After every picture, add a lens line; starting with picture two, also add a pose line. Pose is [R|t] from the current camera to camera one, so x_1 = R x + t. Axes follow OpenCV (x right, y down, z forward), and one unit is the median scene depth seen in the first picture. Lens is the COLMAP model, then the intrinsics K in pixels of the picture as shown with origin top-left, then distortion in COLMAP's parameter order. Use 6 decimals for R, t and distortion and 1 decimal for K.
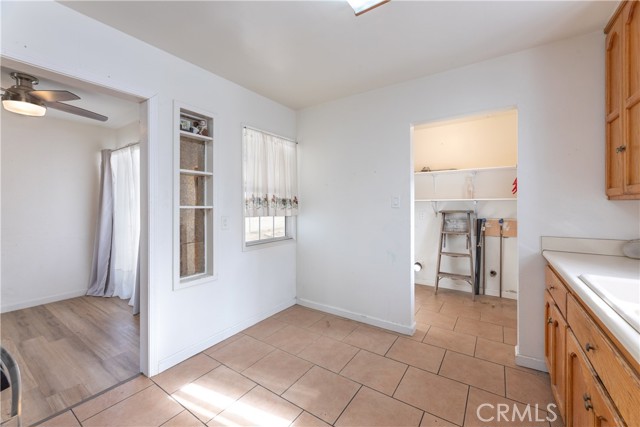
lens RADIAL K [[259.9, 0, 315.6], [0, 259.9, 208.2], [0, 0, 1]] dist [0.001231, -0.001012]
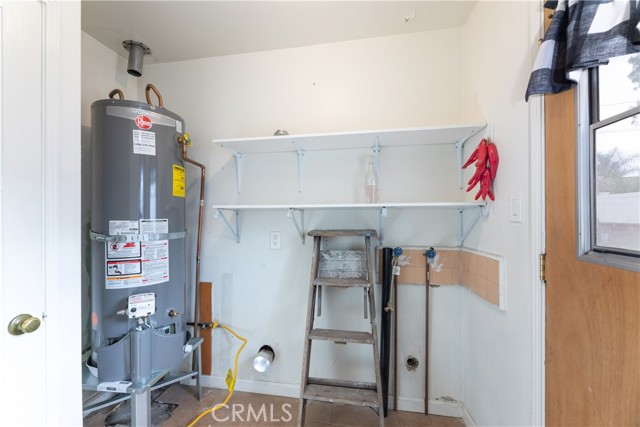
lens RADIAL K [[259.9, 0, 321.1], [0, 259.9, 215.1], [0, 0, 1]] dist [0.001231, -0.001012]
pose [[0.896074, -0.001270, 0.443902, 0.320288], [0.004956, 0.999962, -0.007144, -0.014386], [-0.443876, 0.008601, 0.896047, 0.636407]]
